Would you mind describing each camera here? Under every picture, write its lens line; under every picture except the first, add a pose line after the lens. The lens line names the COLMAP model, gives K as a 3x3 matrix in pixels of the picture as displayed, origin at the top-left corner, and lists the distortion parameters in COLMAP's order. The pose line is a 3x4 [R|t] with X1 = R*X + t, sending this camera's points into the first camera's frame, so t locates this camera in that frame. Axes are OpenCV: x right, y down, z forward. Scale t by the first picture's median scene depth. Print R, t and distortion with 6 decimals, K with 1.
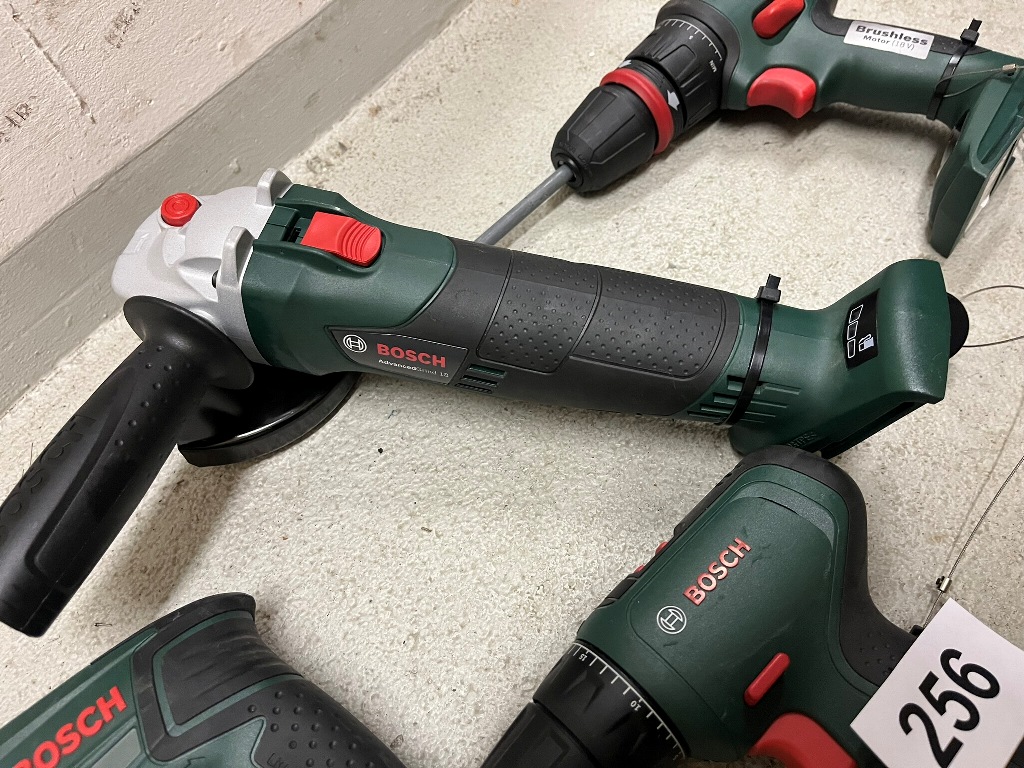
lens RADIAL K [[797.0, 0, 505.7], [0, 797.0, 384.3], [0, 0, 1]] dist [0.059651, -0.111313]
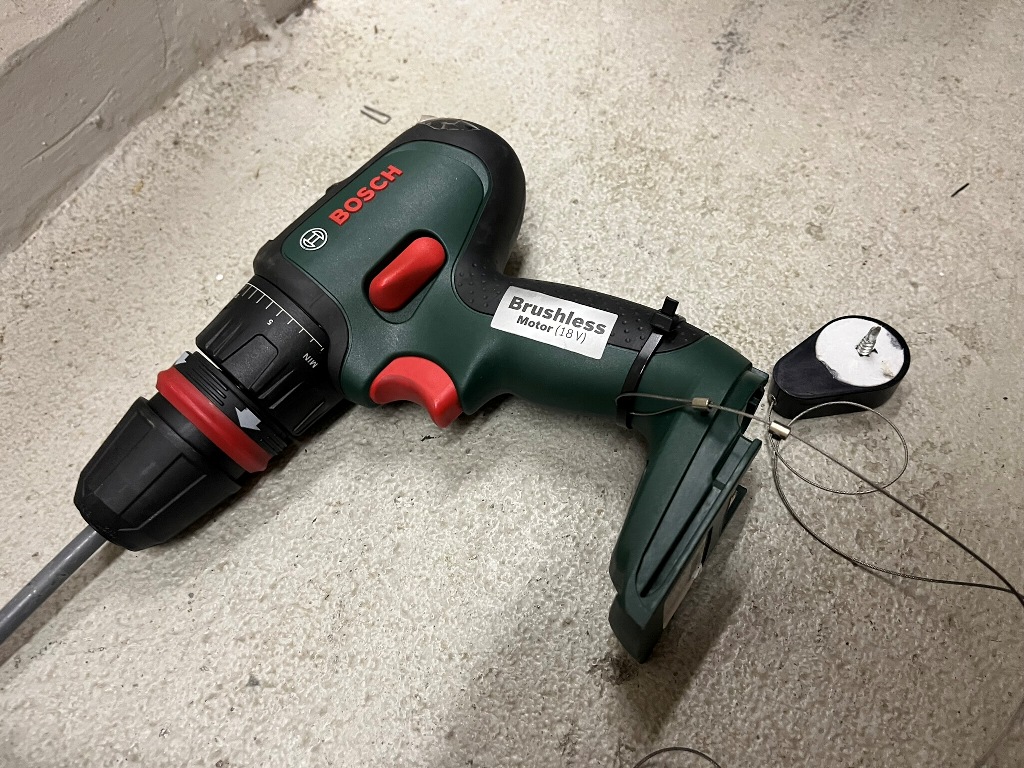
lens RADIAL K [[801.6, 0, 527.1], [0, 801.6, 384.5], [0, 0, 1]] dist [0.060448, -0.094623]
pose [[0.994992, -0.068254, 0.073019, 0.398644], [0.066780, 0.997515, 0.022437, -0.390010], [-0.074369, -0.017449, 0.997078, 0.323539]]
